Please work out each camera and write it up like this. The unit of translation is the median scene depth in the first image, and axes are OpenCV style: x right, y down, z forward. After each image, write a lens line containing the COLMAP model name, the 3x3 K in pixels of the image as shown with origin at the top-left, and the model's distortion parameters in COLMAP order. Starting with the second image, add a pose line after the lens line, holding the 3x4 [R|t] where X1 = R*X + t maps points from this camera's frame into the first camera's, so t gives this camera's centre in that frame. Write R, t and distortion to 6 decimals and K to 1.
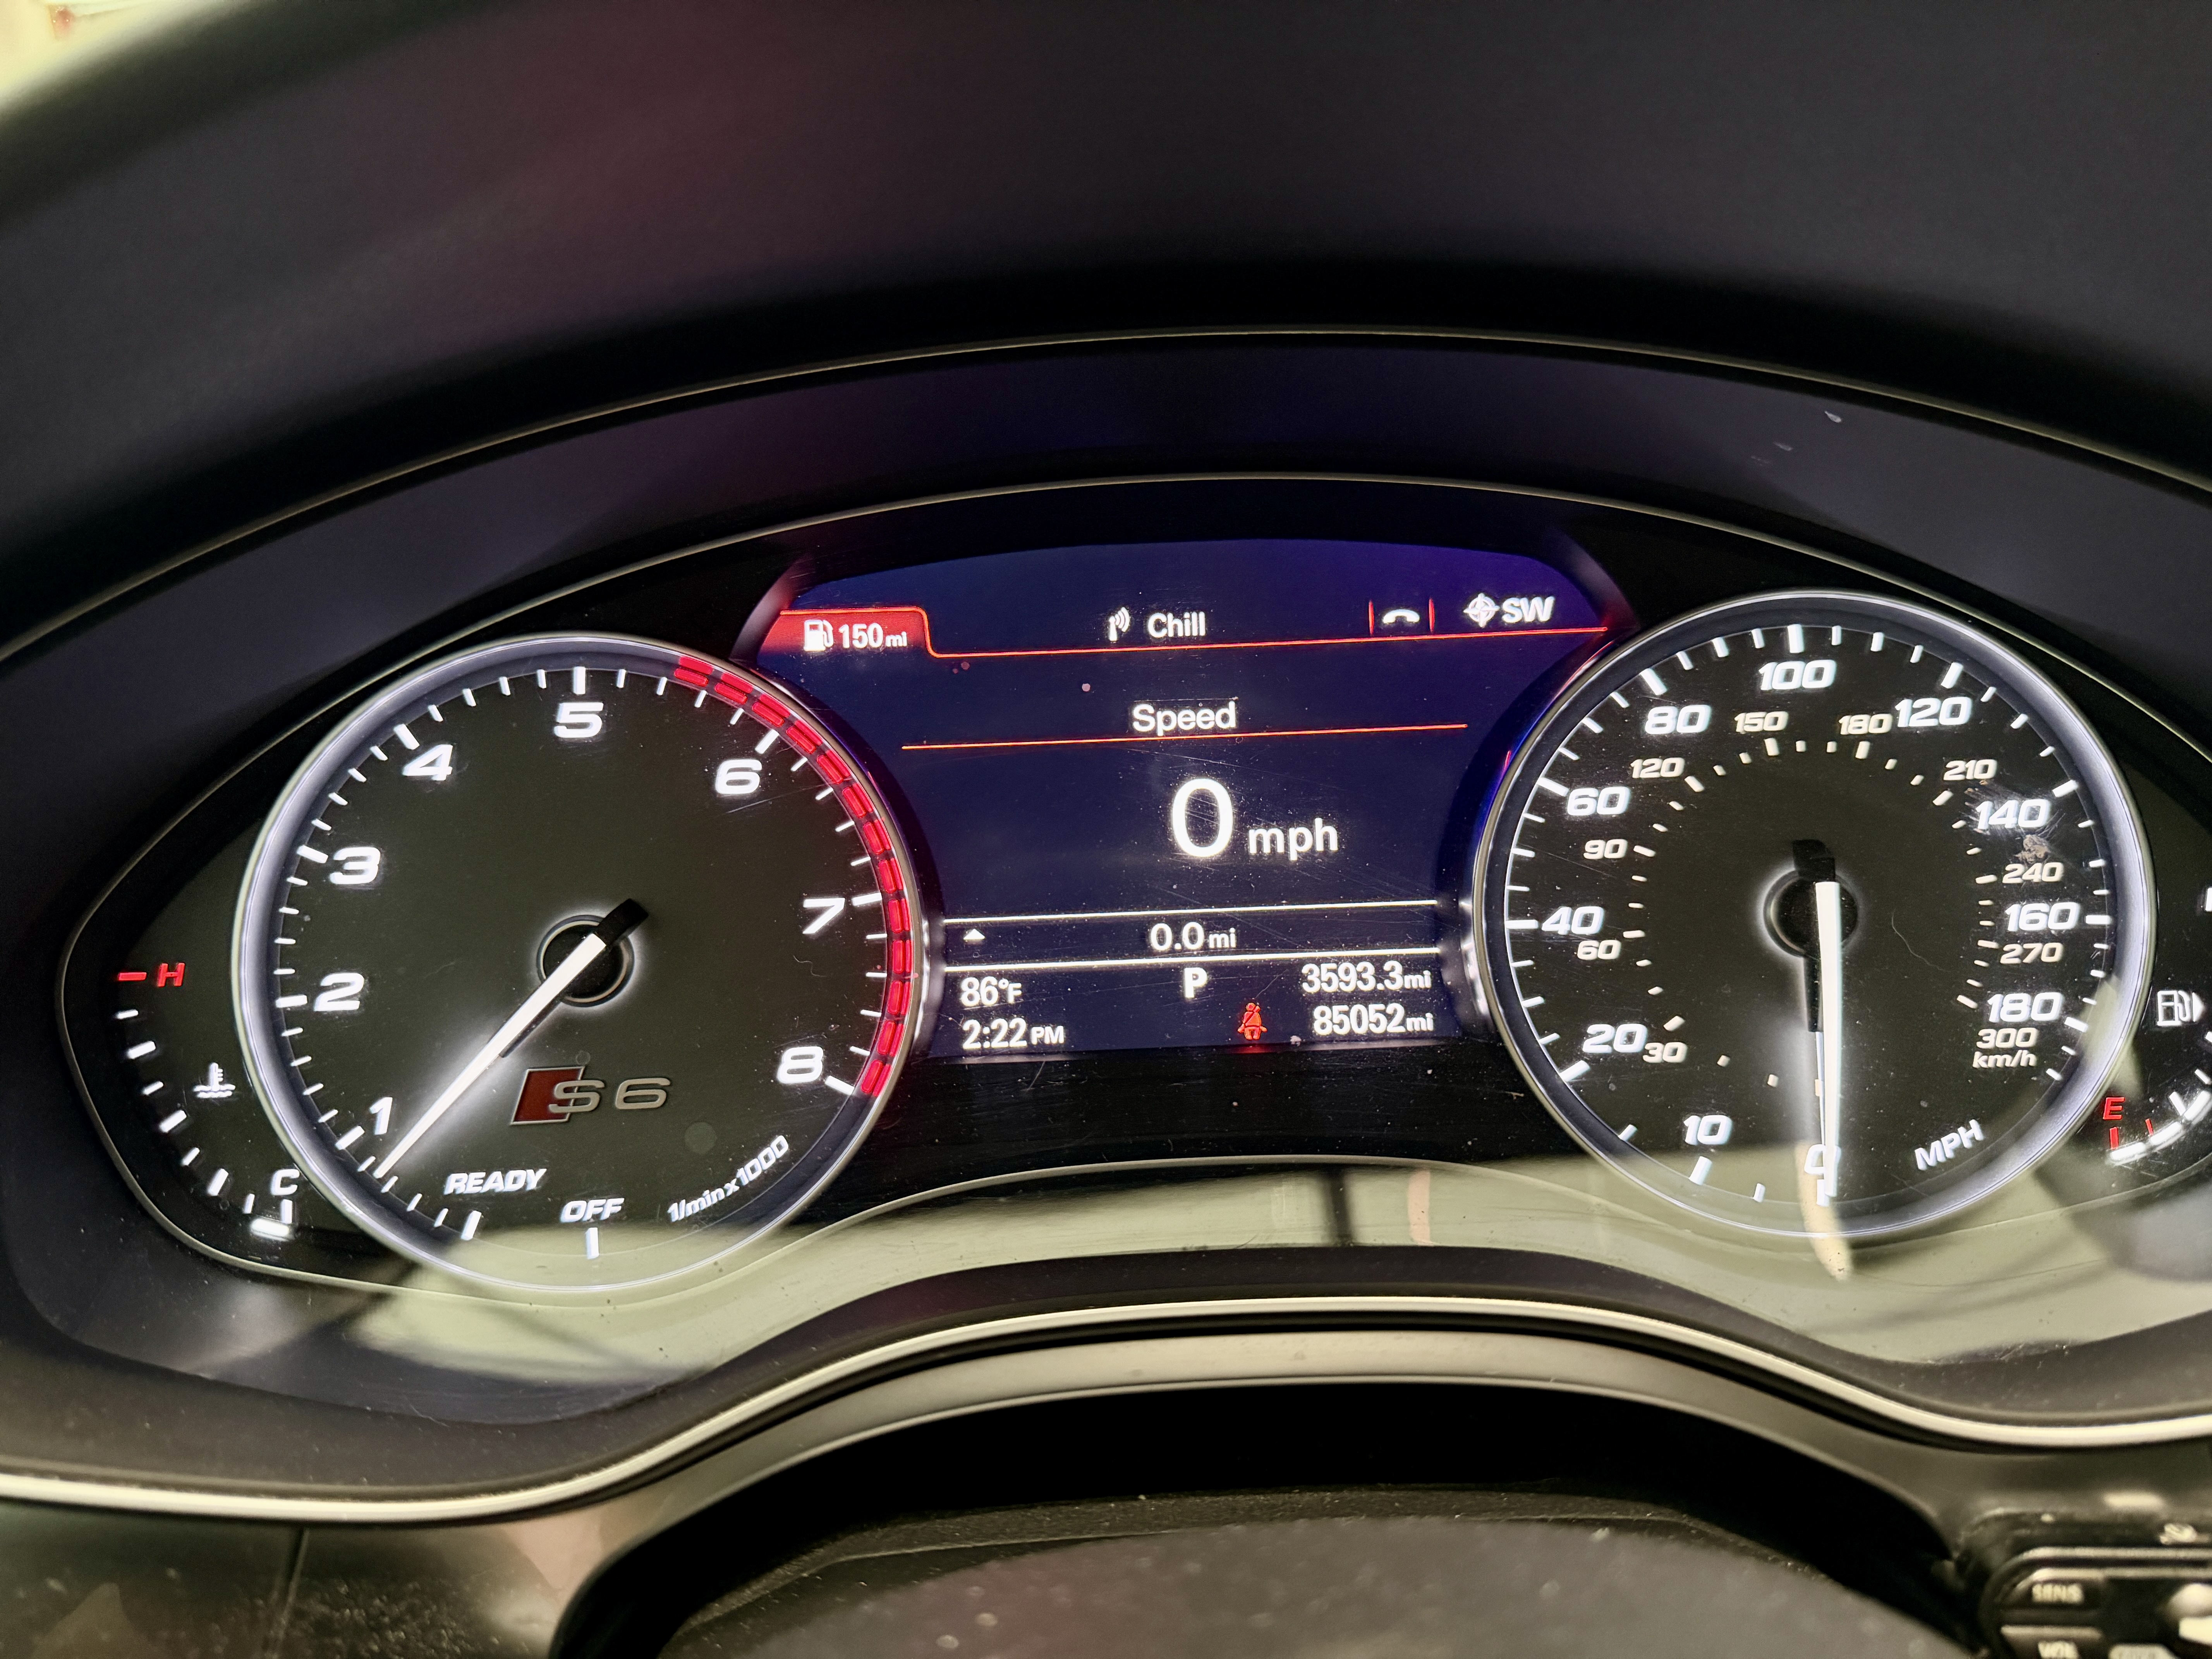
lens RADIAL K [[1559.5, 0, 1099.0], [0, 1559.5, 829.7], [0, 0, 1]] dist [-0.028035, -0.019927]
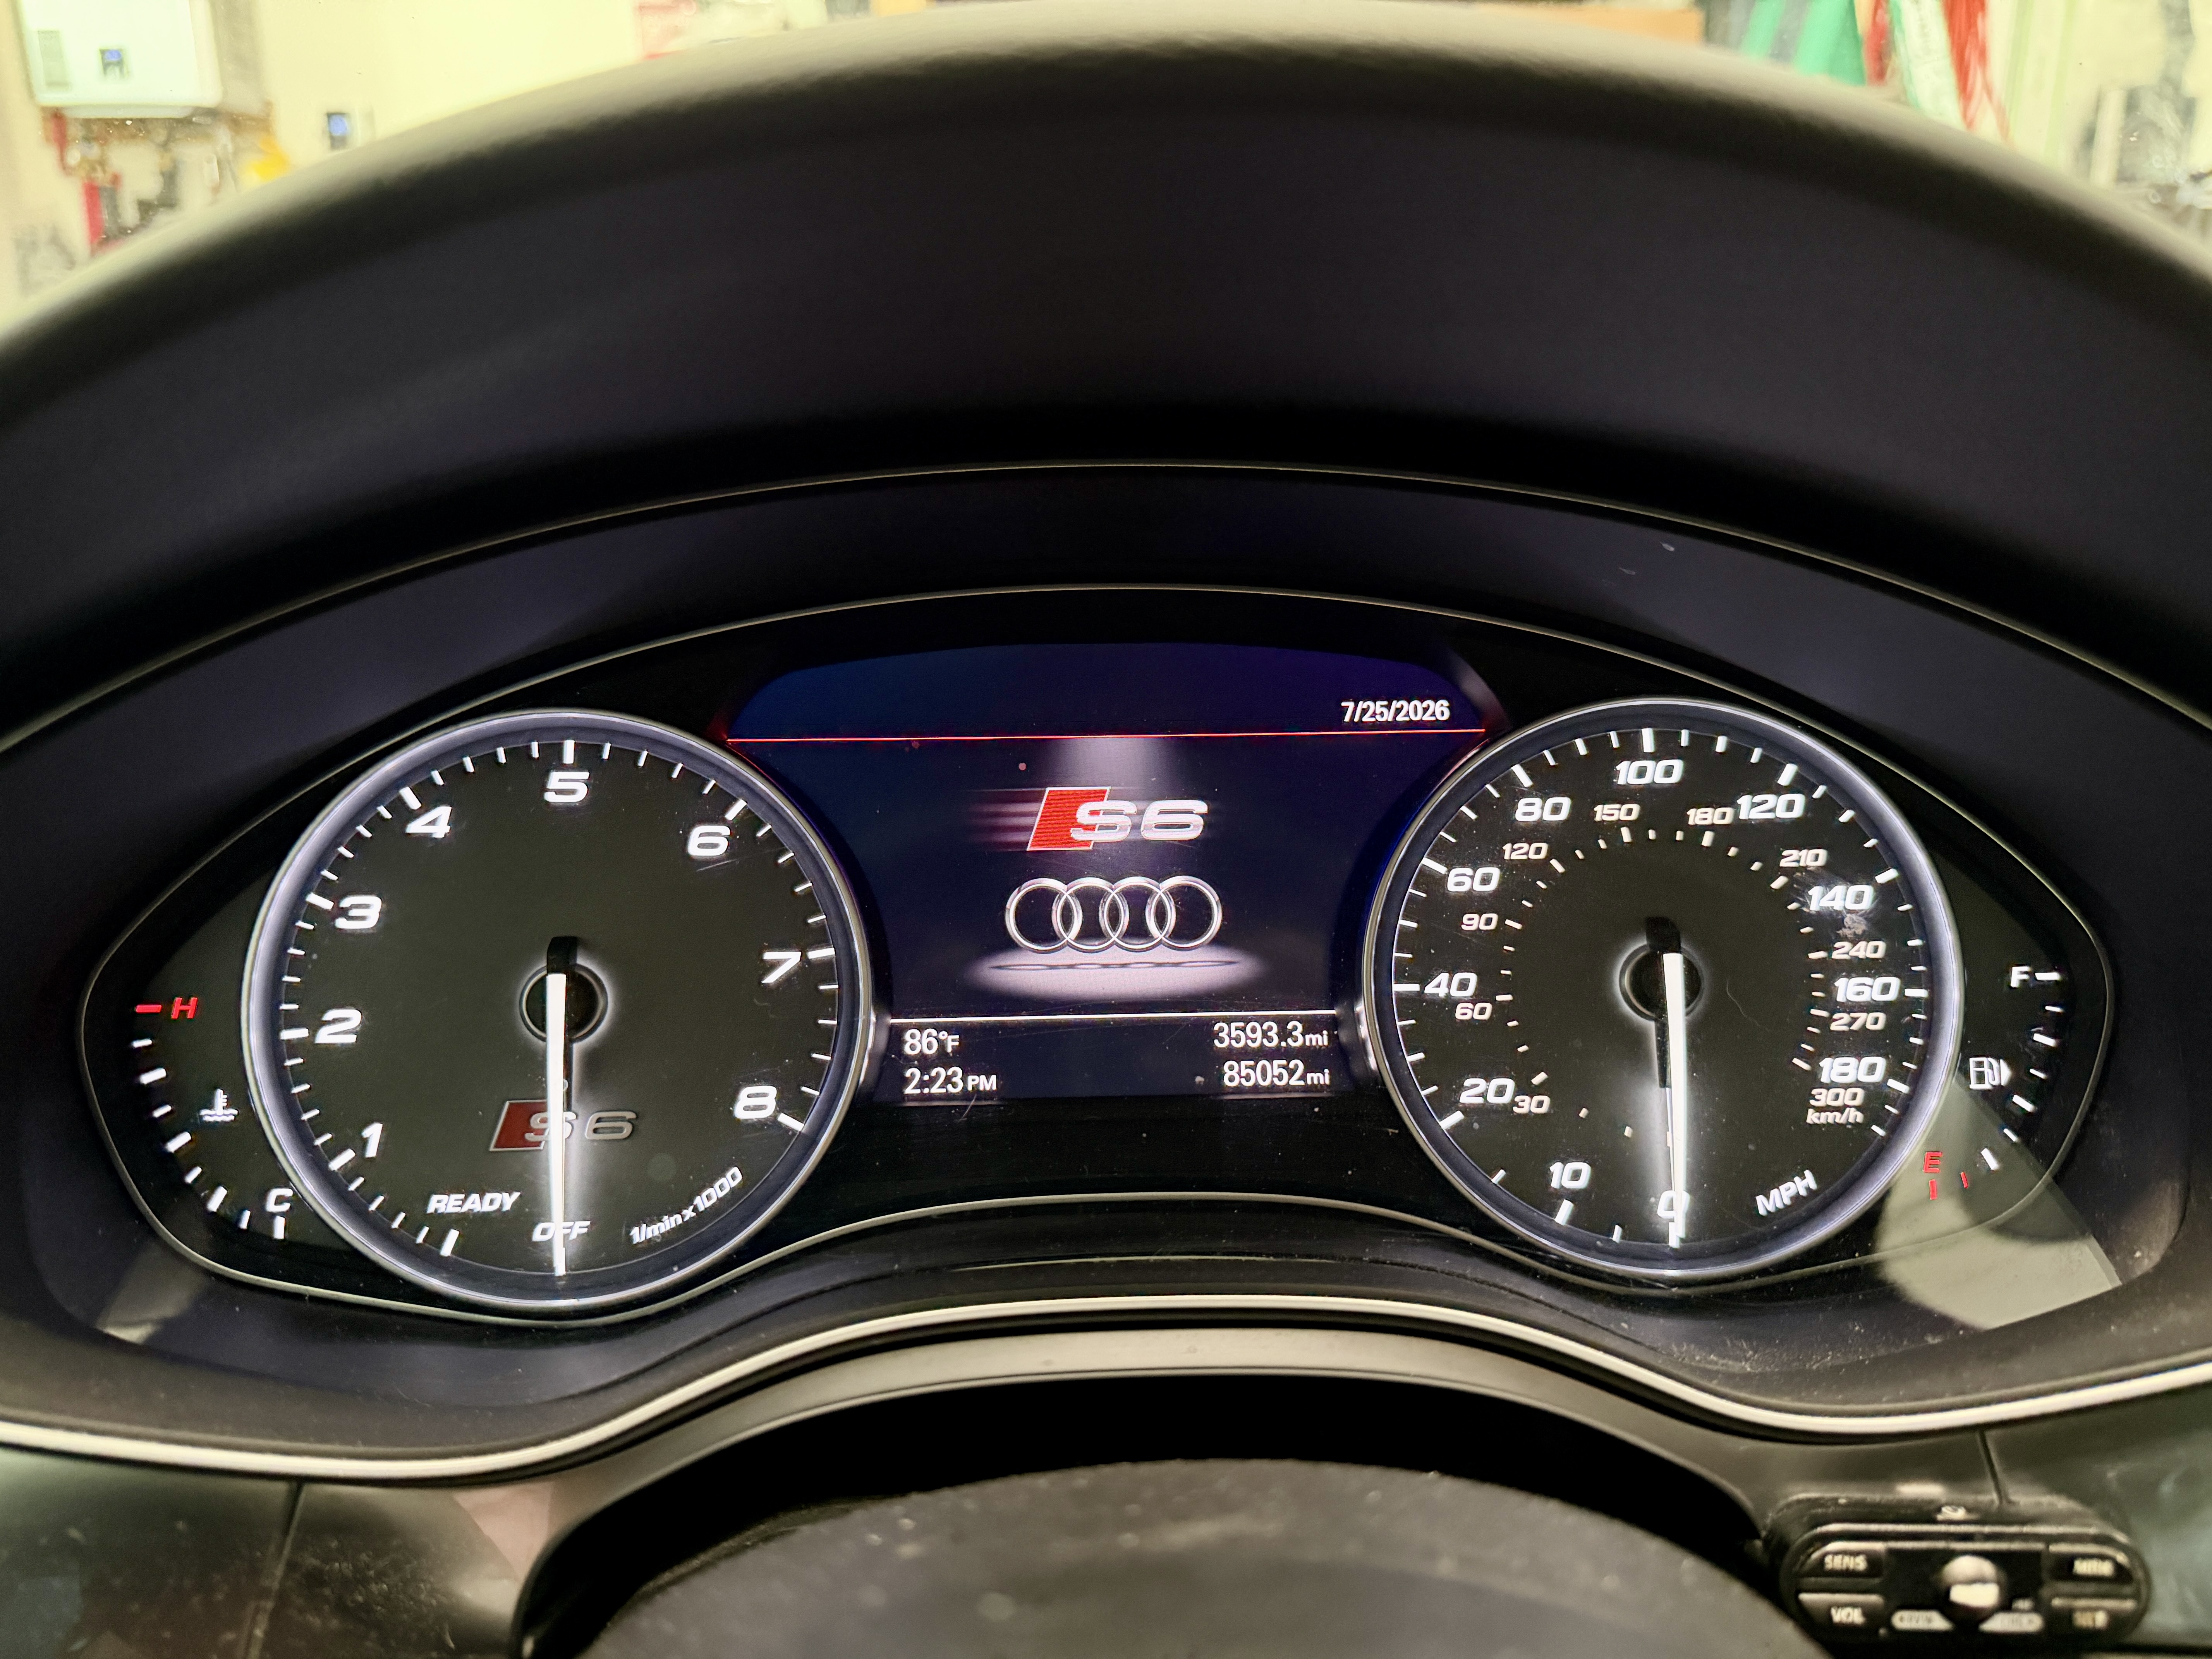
lens RADIAL K [[1559.5, 0, 1106.1], [0, 1559.5, 831.2], [0, 0, 1]] dist [-0.028035, -0.019927]
pose [[0.999260, 0.021282, 0.032024, 0.017179], [-0.019066, 0.997506, -0.067959, 0.029285], [-0.033391, 0.067298, 0.997174, -0.123087]]
